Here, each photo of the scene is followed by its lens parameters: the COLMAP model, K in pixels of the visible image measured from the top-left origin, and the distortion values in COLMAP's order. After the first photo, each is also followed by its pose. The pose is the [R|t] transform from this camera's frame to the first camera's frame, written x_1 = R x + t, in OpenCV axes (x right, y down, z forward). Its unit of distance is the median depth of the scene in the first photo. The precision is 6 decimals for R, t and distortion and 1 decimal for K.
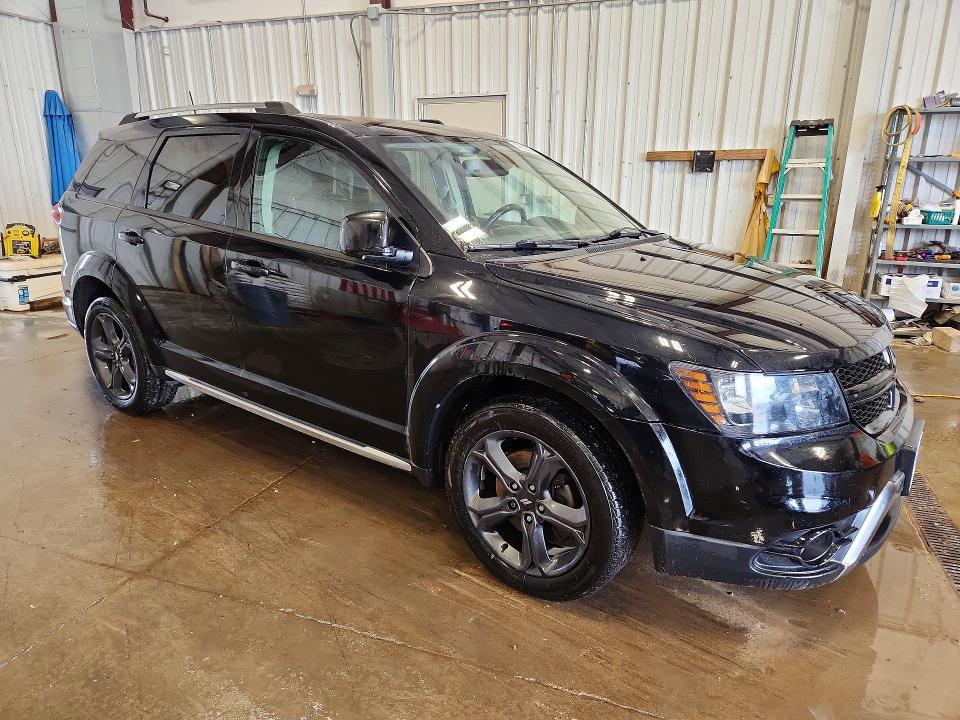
lens RADIAL K [[636.0, 0, 476.2], [0, 636.0, 366.0], [0, 0, 1]] dist [-0.001836, -0.001797]
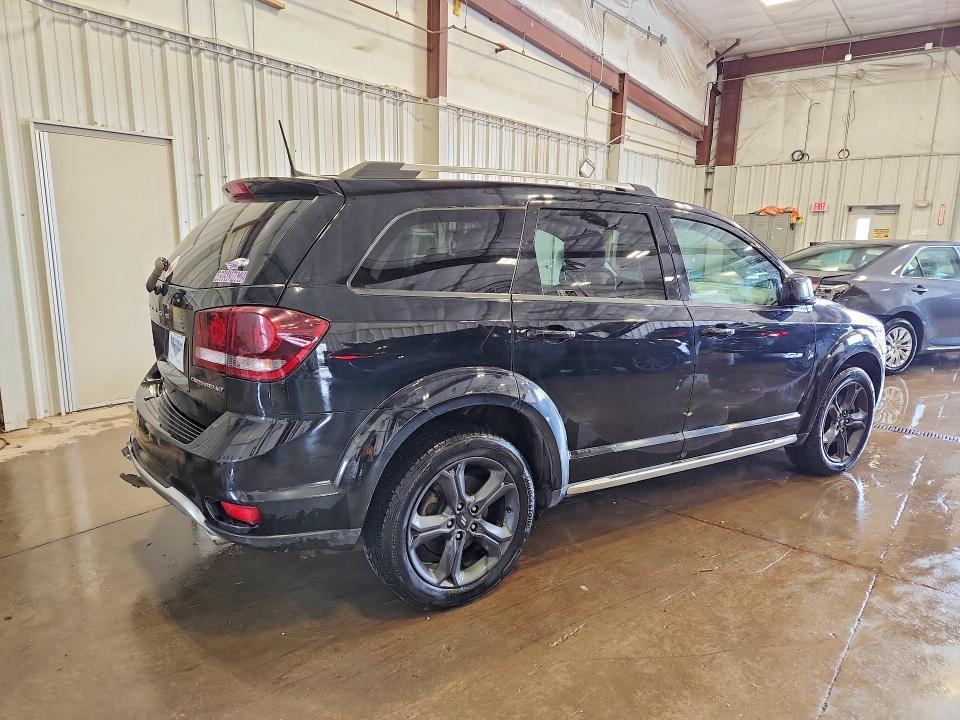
lens RADIAL K [[636.0, 0, 477.7], [0, 636.0, 358.7], [0, 0, 1]] dist [-0.001836, -0.001797]
pose [[0.331125, -0.171098, 0.927945, -0.652885], [0.248002, 0.964629, 0.089366, -0.132404], [-0.910413, 0.200541, 0.361845, 0.410087]]
